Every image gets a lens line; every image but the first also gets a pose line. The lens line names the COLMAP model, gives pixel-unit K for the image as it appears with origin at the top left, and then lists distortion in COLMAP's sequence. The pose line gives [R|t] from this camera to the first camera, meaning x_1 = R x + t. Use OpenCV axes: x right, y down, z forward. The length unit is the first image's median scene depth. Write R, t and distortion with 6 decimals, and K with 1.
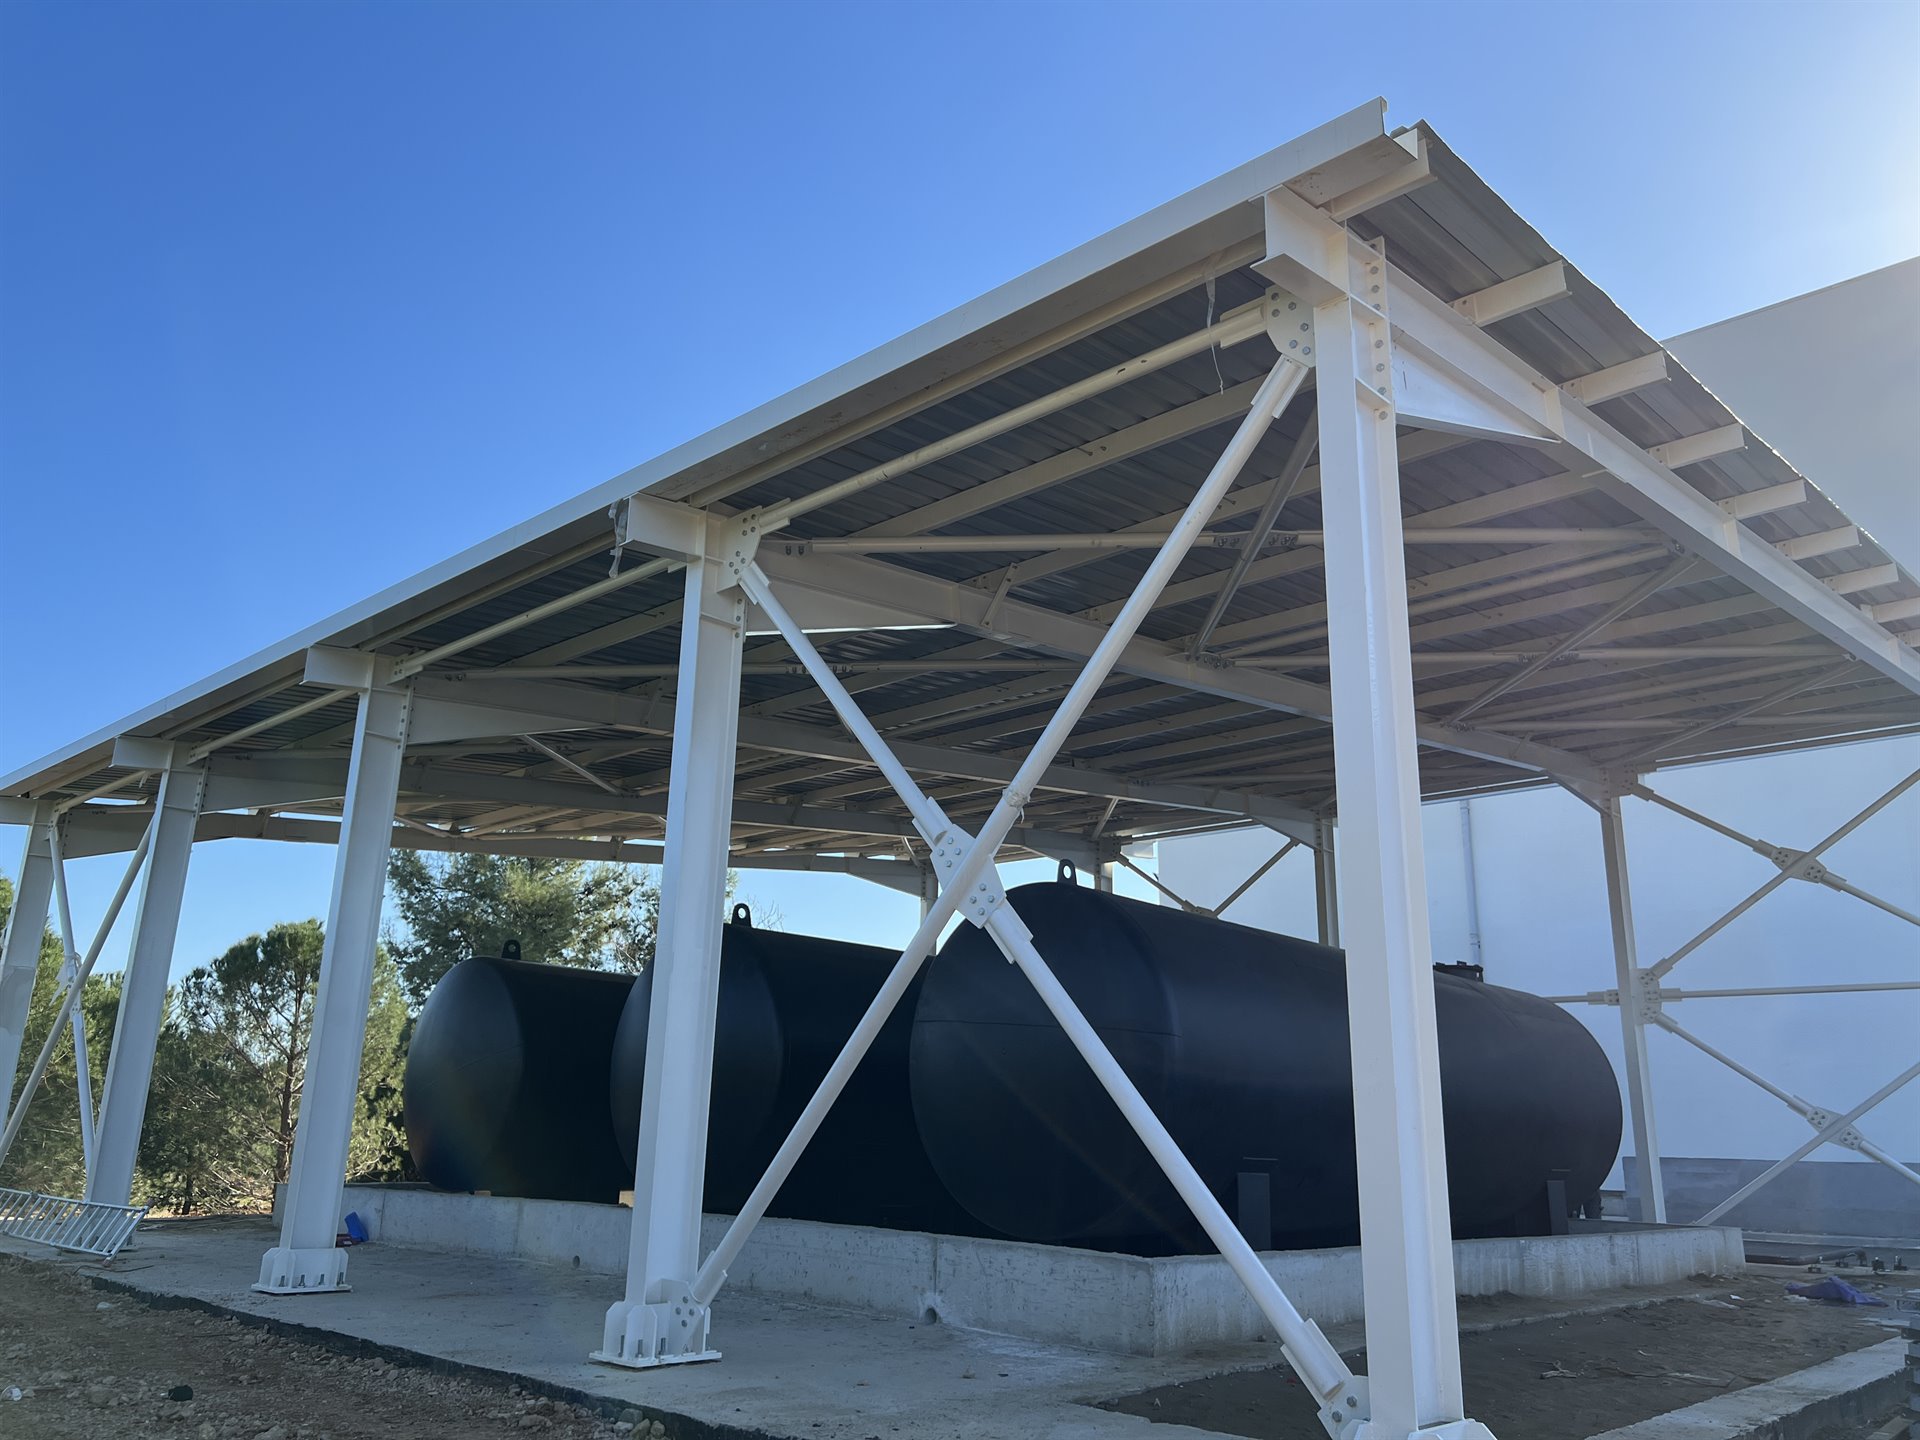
lens RADIAL K [[1440.6, 0, 947.0], [0, 1440.6, 727.2], [0, 0, 1]] dist [0.060871, -0.068256]
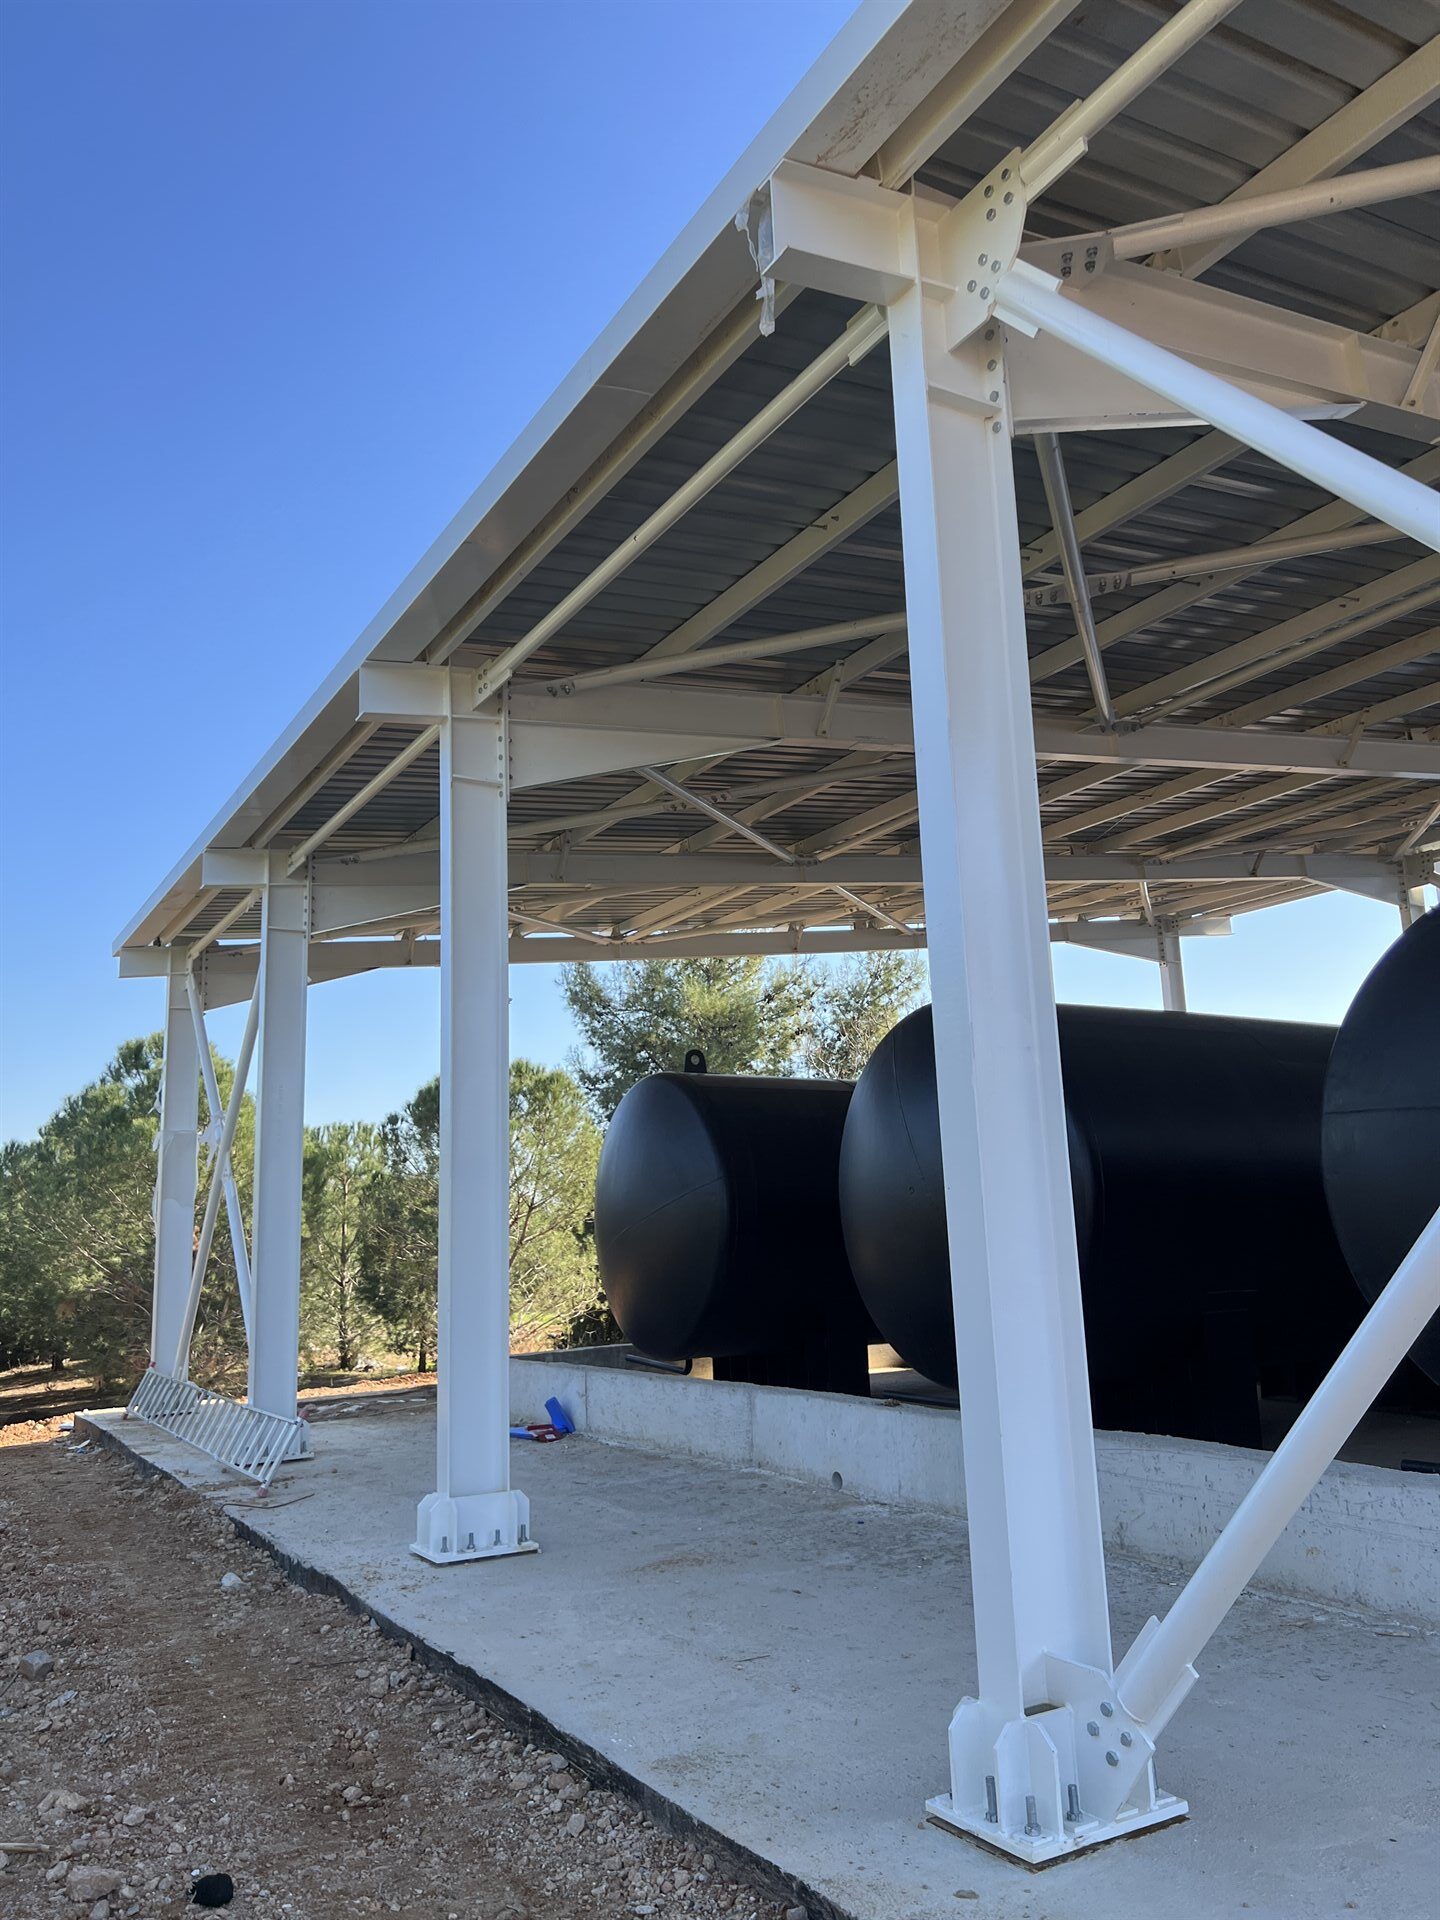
lens RADIAL K [[1440.6, 0, 739.1], [0, 1440.6, 949.6], [0, 0, 1]] dist [0.060871, -0.068256]
pose [[0.960681, -0.115039, -0.252701, -0.063762], [0.136061, 0.988412, 0.067294, 0.039645], [0.242031, -0.099031, 0.965201, 0.228605]]
